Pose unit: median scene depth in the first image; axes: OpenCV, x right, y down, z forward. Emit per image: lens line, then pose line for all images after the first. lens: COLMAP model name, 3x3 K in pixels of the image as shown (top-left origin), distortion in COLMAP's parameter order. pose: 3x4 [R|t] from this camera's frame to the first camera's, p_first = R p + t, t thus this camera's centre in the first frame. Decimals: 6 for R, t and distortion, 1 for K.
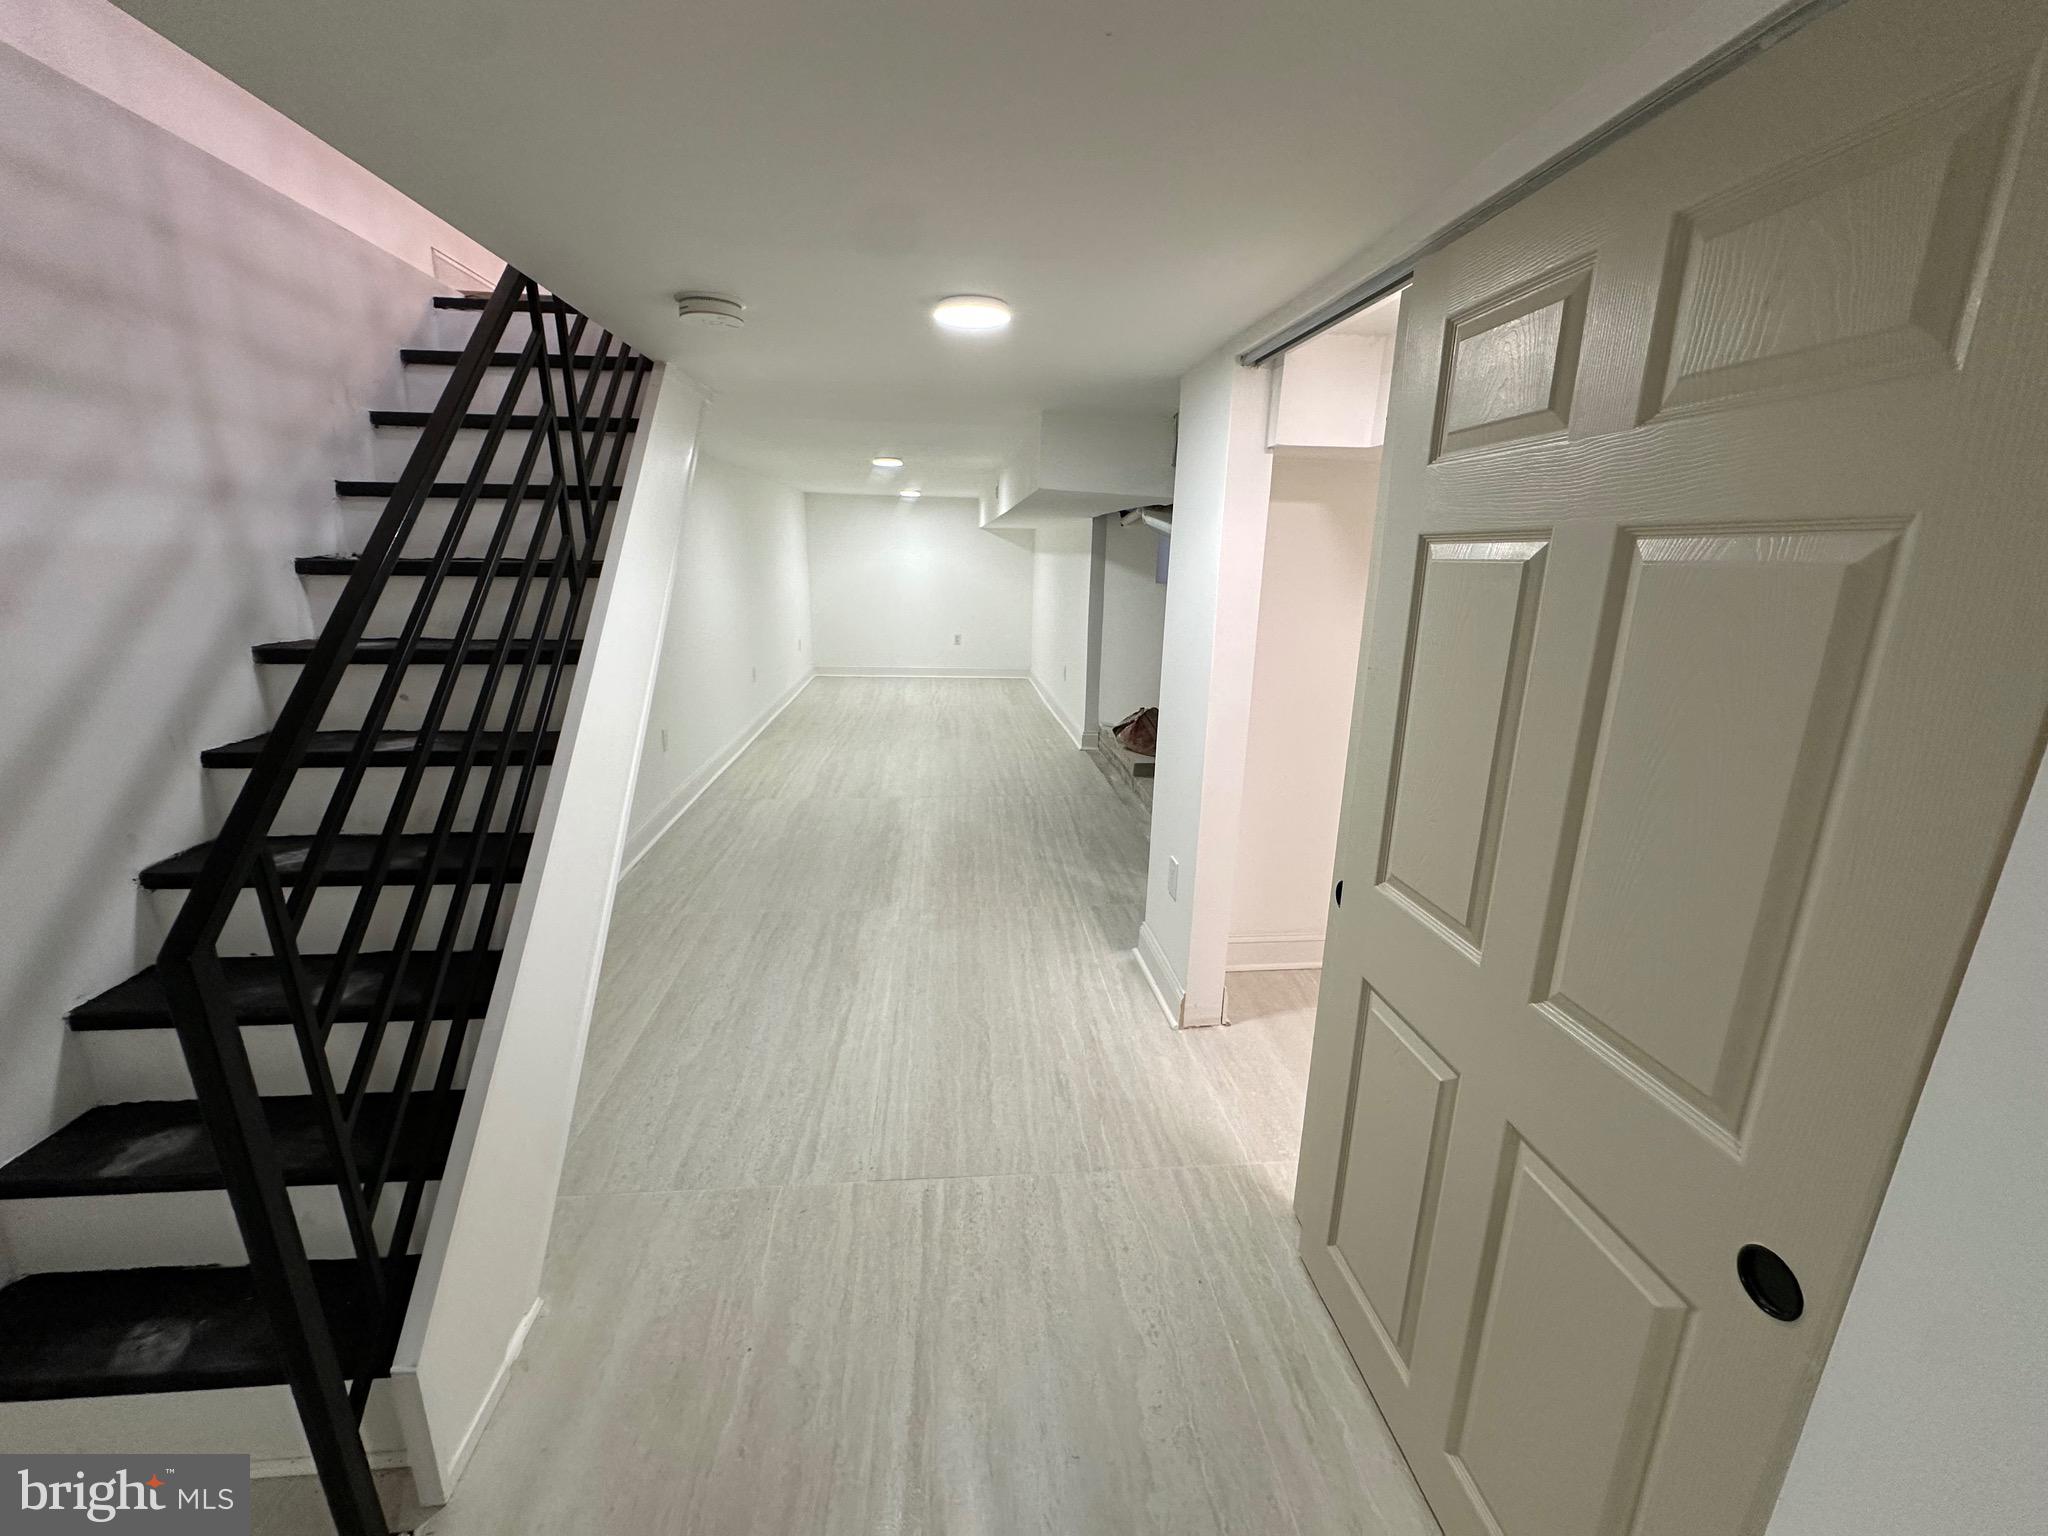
lens RADIAL K [[824.5, 0, 1024.0], [0, 824.5, 768.0], [0, 0, 1]] dist [0.003655, -0.000205]
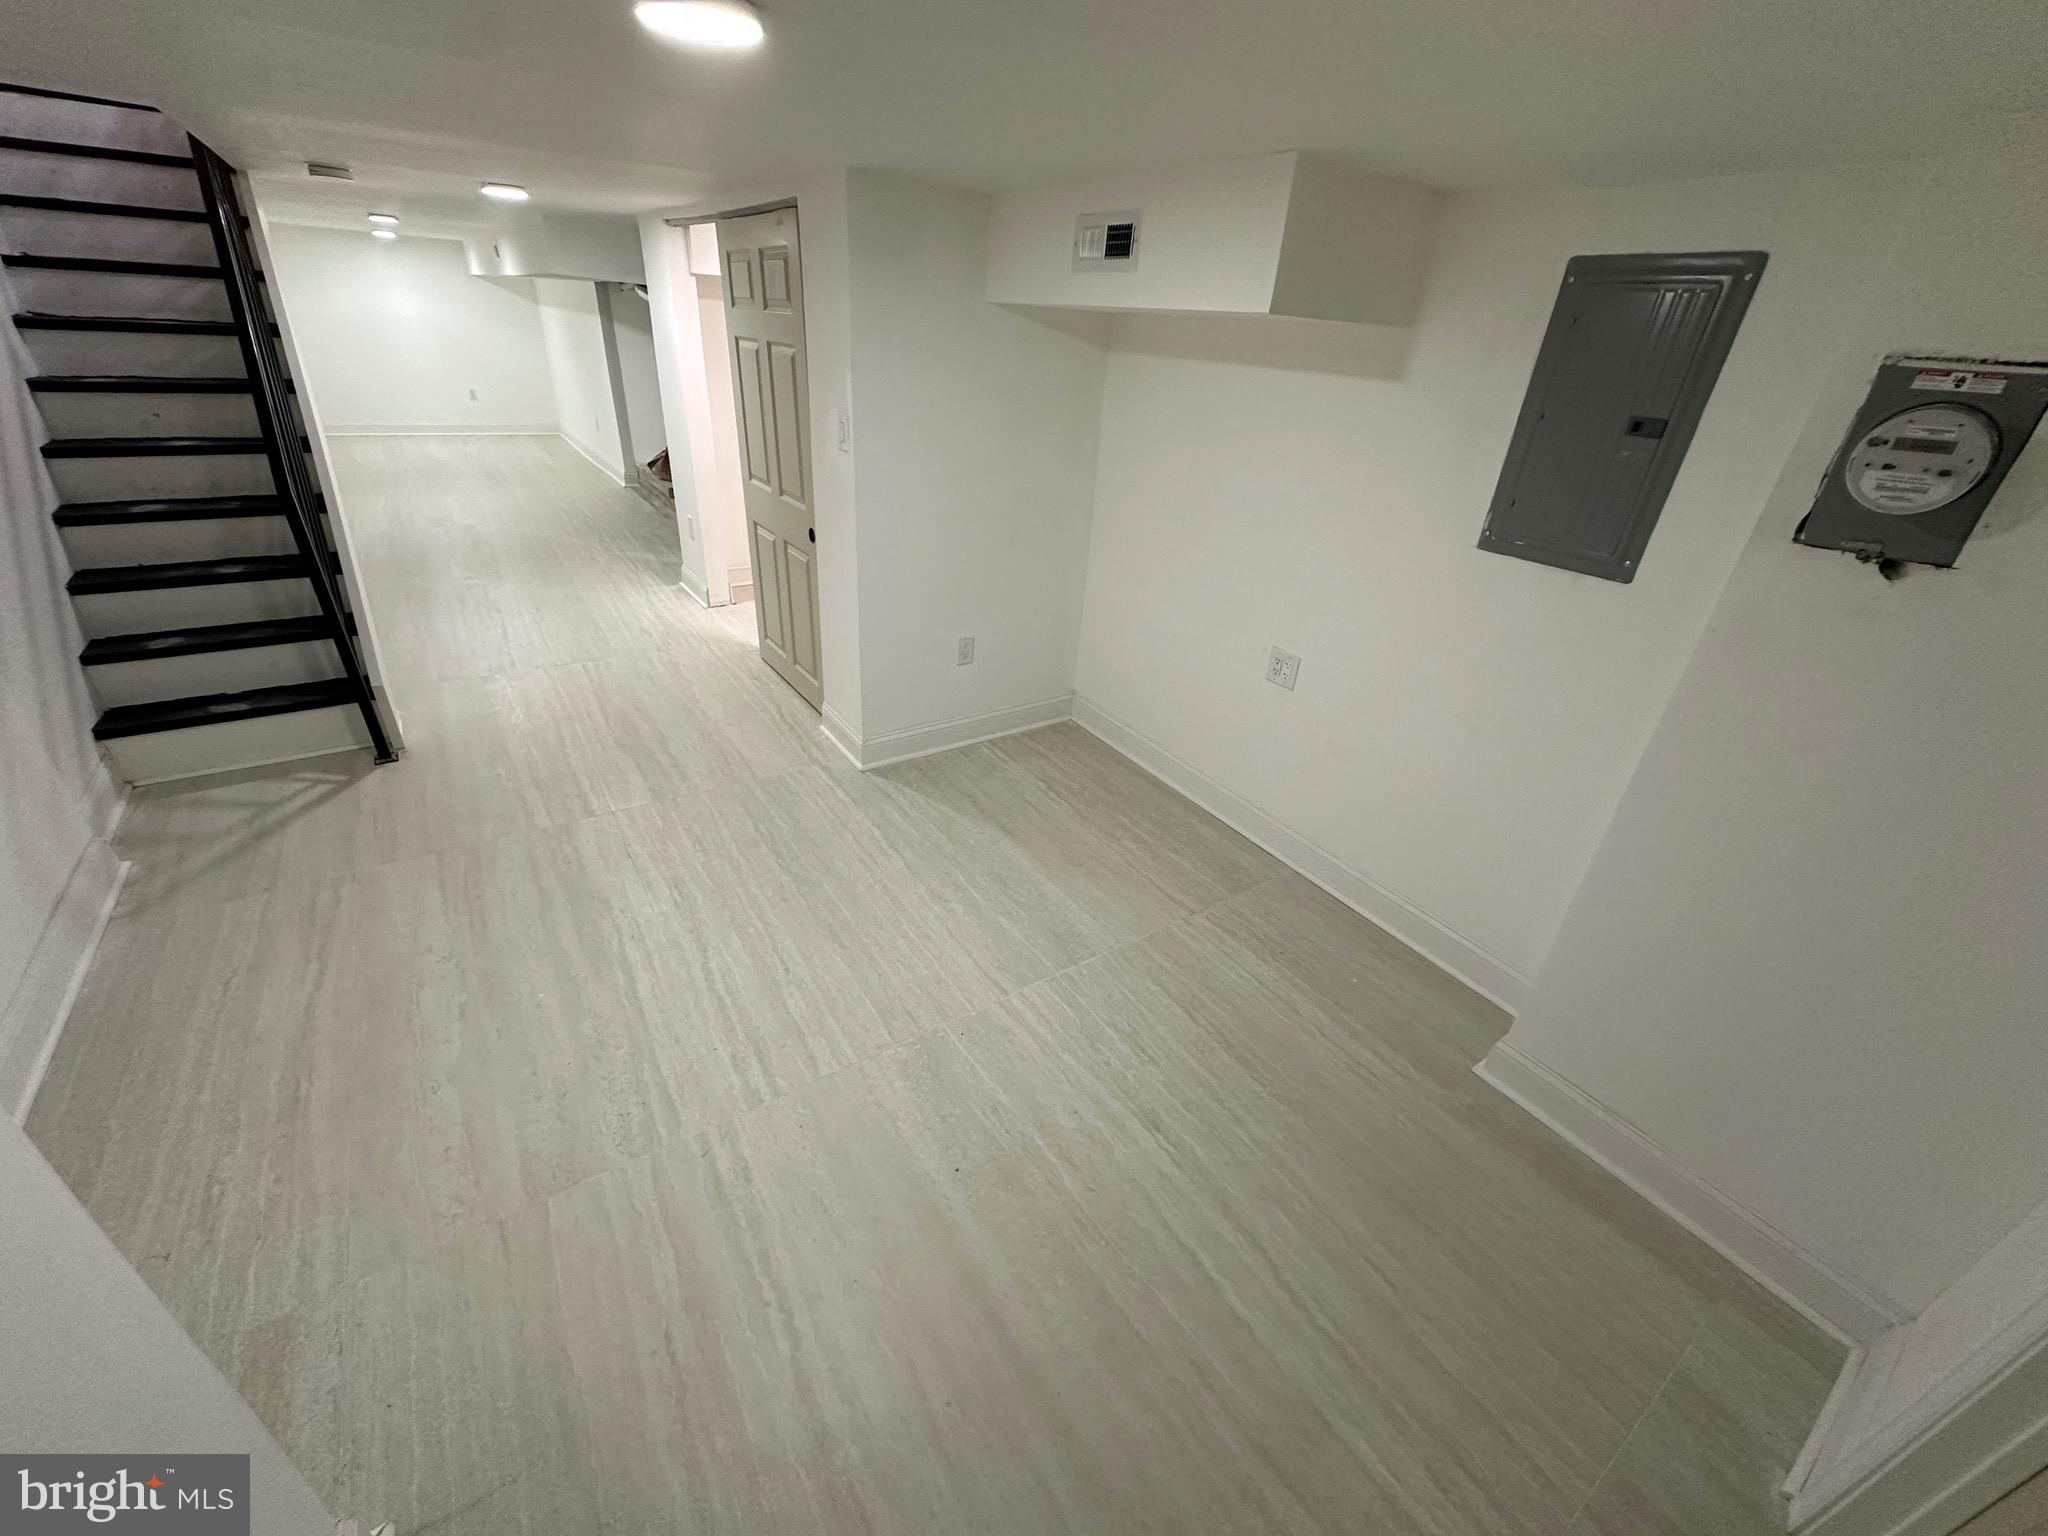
lens RADIAL K [[824.5, 0, 1024.0], [0, 824.5, 768.0], [0, 0, 1]] dist [0.003655, -0.000205]
pose [[0.876279, -0.198681, 0.438931, -0.056103], [0.078651, 0.957784, 0.276520, 0.139597], [-0.475340, -0.207786, 0.854913, -0.718858]]
